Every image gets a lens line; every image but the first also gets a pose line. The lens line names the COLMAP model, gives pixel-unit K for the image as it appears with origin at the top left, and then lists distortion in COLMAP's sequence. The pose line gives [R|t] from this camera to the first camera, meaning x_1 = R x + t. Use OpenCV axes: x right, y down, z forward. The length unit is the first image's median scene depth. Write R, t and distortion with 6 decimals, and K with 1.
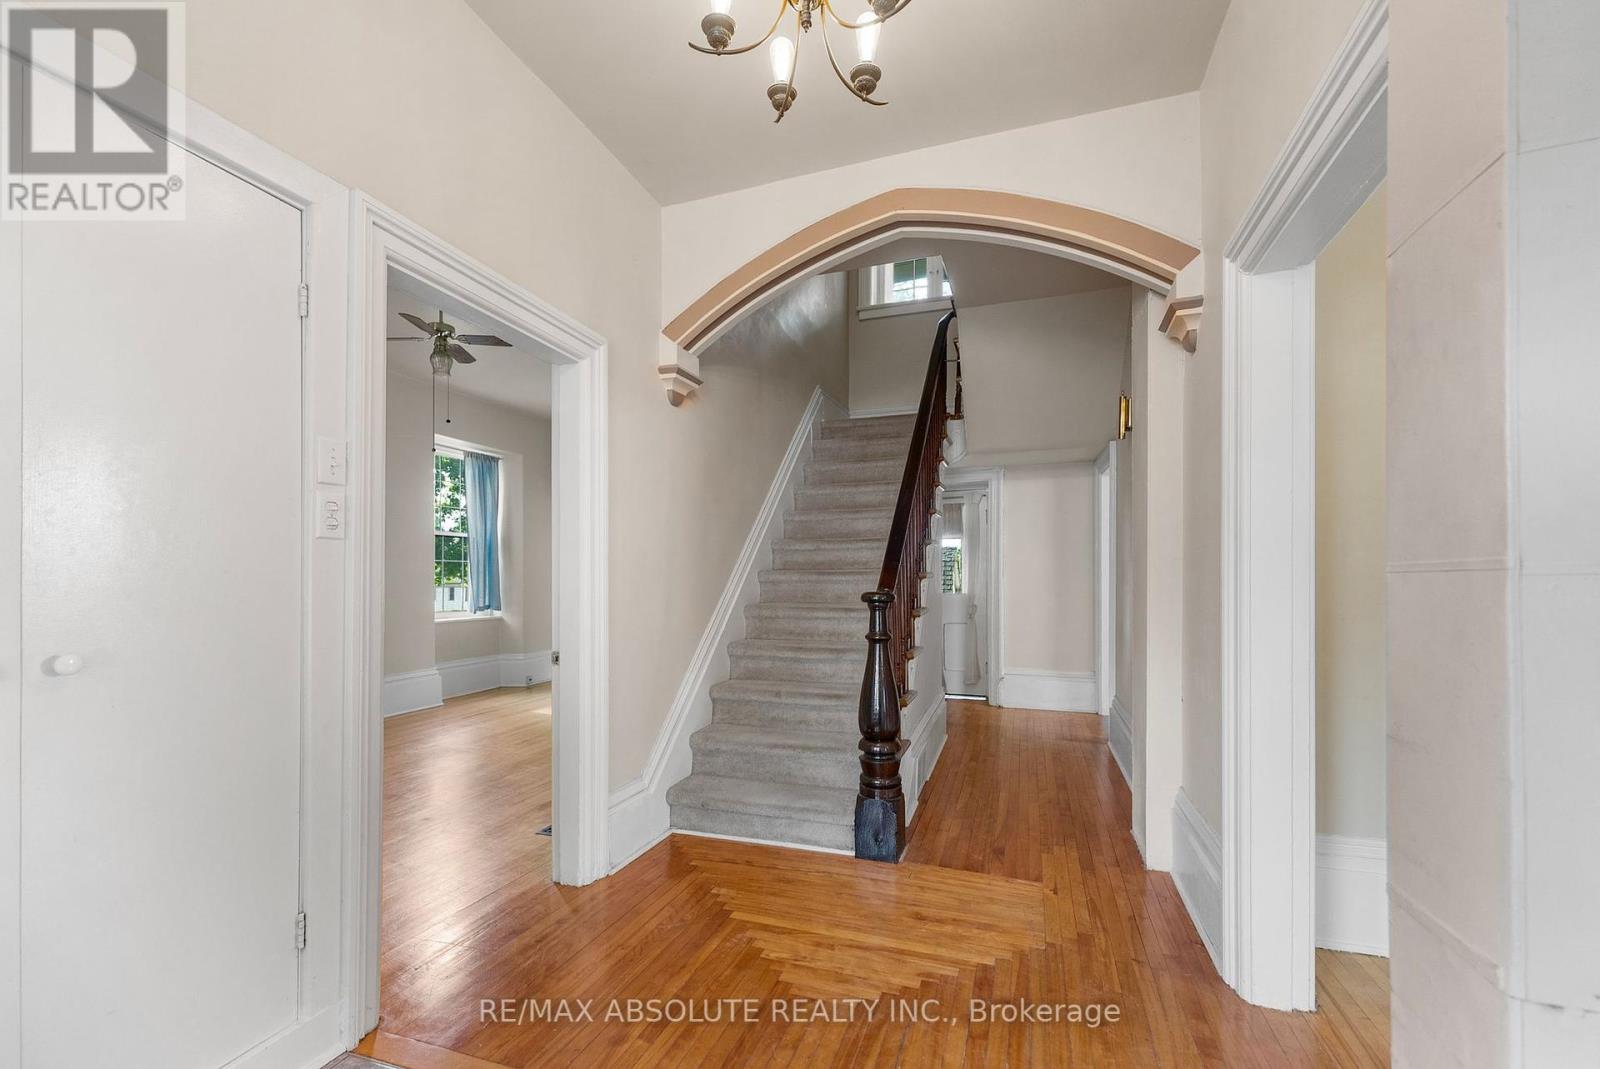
lens RADIAL K [[665.1, 0, 799.9], [0, 665.1, 572.2], [0, 0, 1]] dist [0.000460, -0.000048]
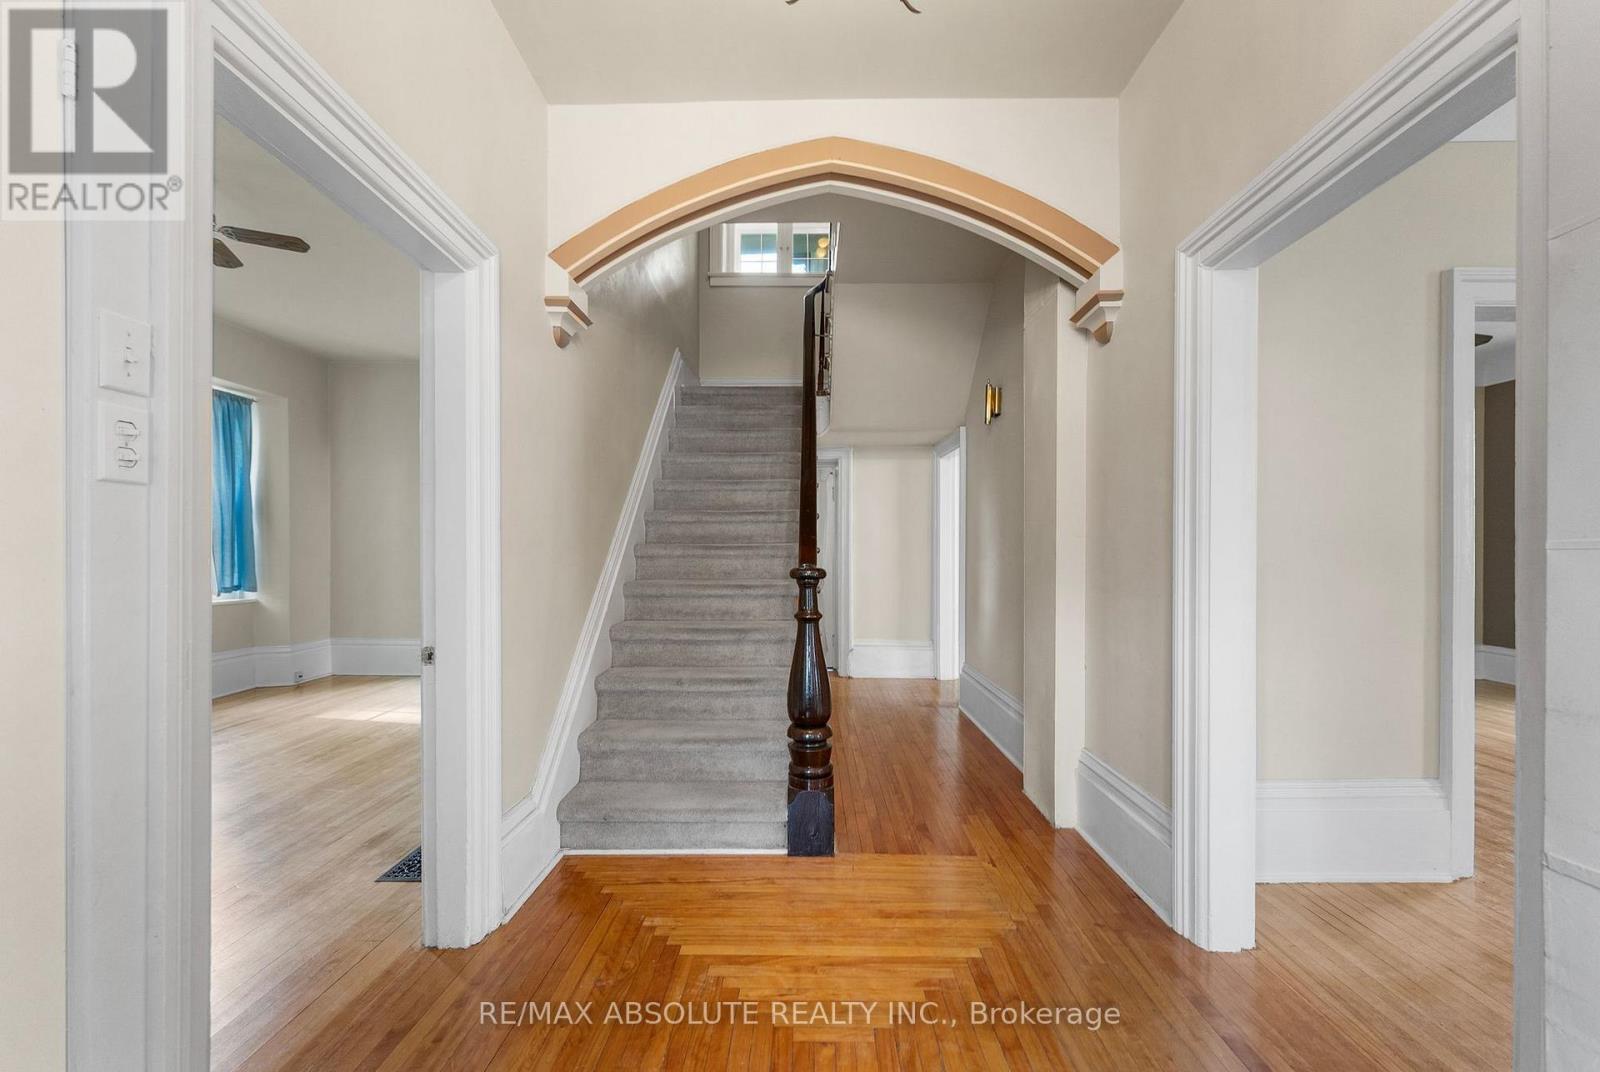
lens RADIAL K [[645.8, 0, 806.1], [0, 645.8, 553.5], [0, 0, 1]] dist [-0.000109, 0.000113]
pose [[0.948577, 0.003803, 0.316522, -0.163344], [-0.006712, 0.999945, 0.008101, 0.002368], [-0.316474, -0.009809, 0.948550, 0.135464]]
